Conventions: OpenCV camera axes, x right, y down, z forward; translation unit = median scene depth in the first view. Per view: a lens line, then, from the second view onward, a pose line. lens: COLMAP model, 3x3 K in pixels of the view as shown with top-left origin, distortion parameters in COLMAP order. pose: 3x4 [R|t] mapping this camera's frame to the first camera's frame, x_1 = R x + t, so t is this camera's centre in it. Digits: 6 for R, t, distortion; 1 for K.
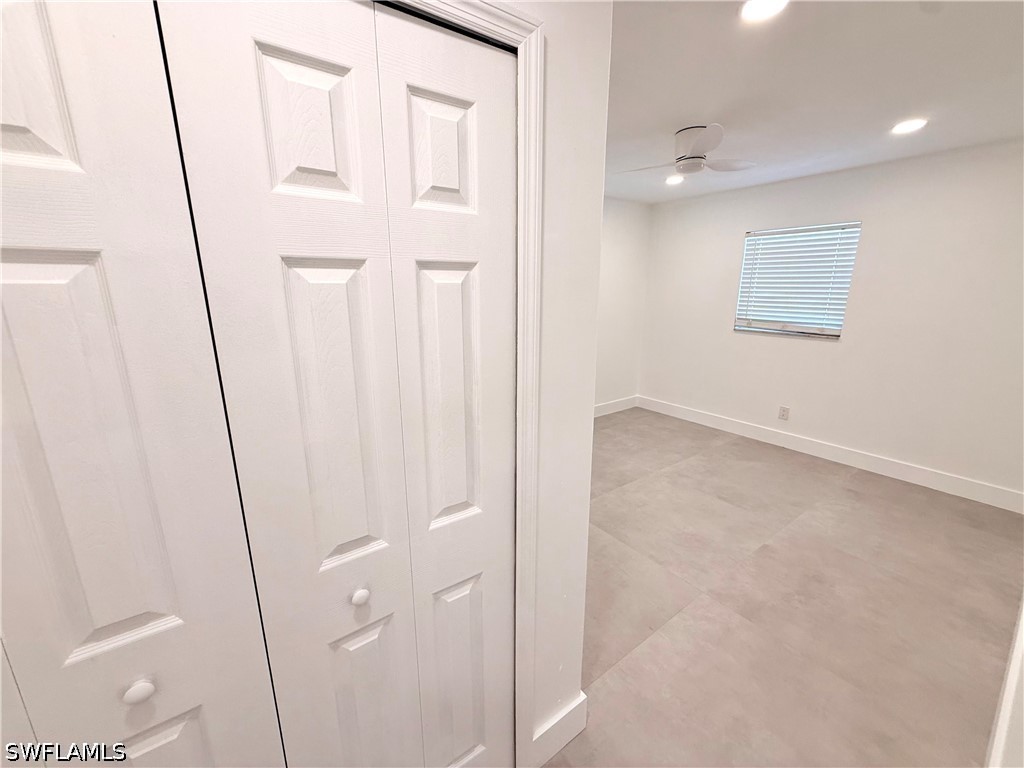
lens RADIAL K [[408.9, 0, 512.6], [0, 408.9, 385.4], [0, 0, 1]] dist [-0.001770, 0.000627]
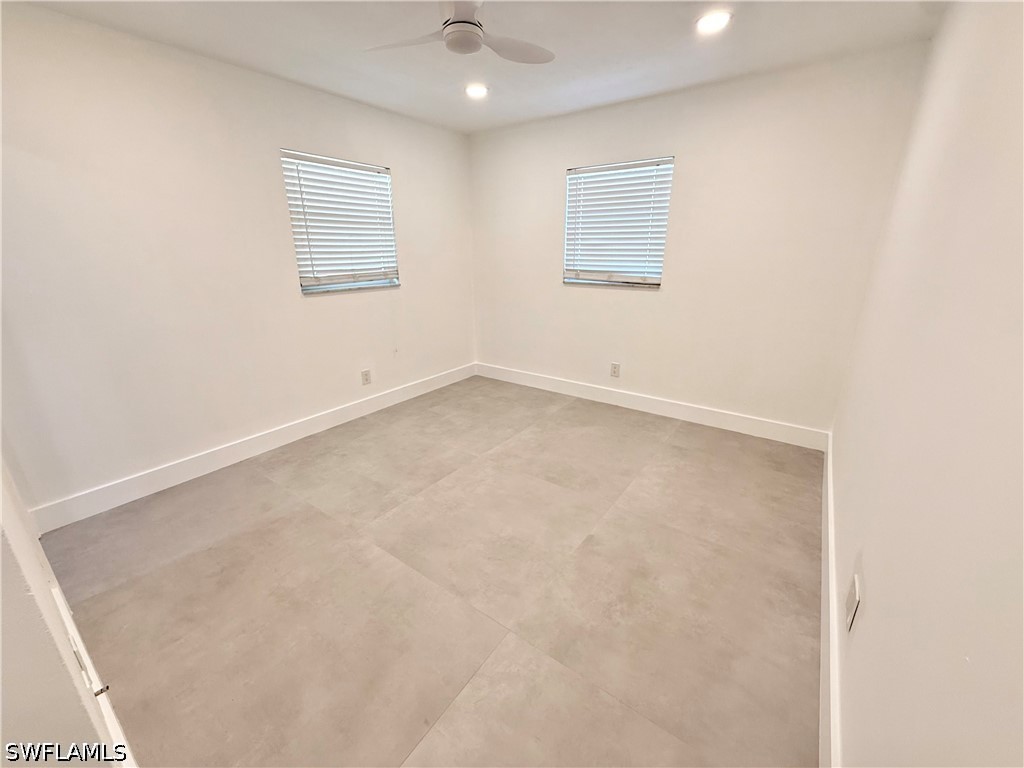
lens RADIAL K [[408.9, 0, 512.6], [0, 408.9, 385.8], [0, 0, 1]] dist [-0.001770, 0.000627]
pose [[0.950879, -0.102614, 0.292061, 0.209423], [0.078075, 0.992458, 0.094501, -0.005115], [-0.299556, -0.067057, 0.951719, 0.222521]]
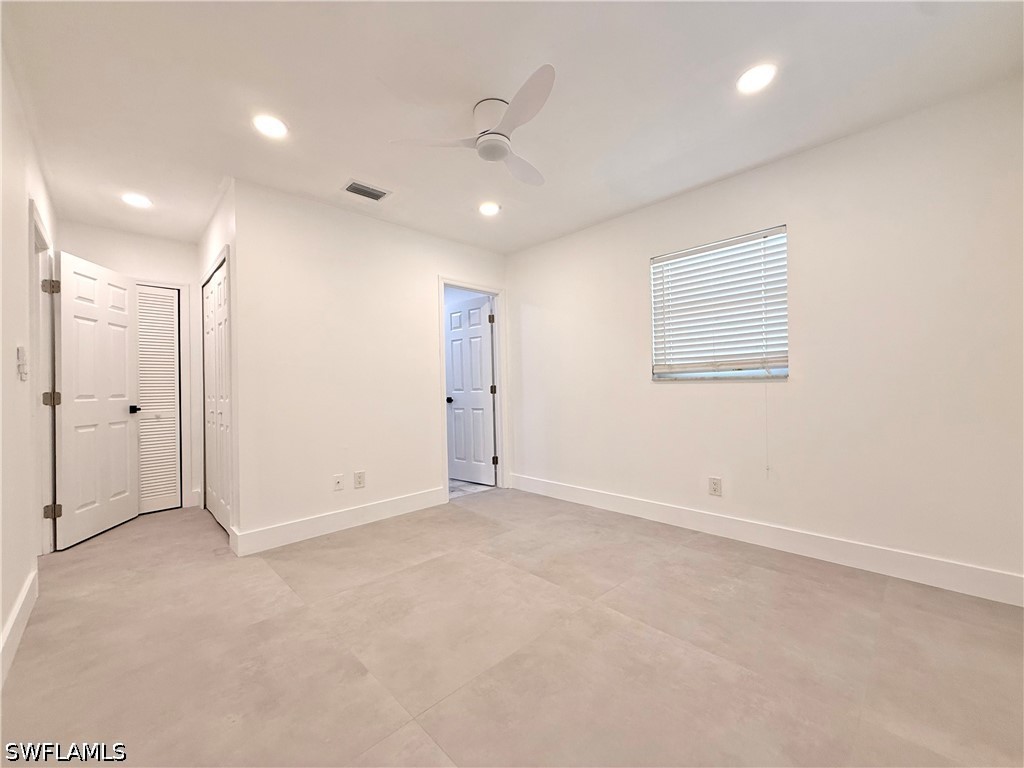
lens RADIAL K [[408.9, 0, 510.6], [0, 408.9, 383.3], [0, 0, 1]] dist [-0.001770, 0.000627]
pose [[0.142794, -0.009354, -0.989708, 1.037028], [-0.217546, 0.975205, -0.040604, -0.043253], [0.965548, 0.221105, 0.137218, 0.848998]]
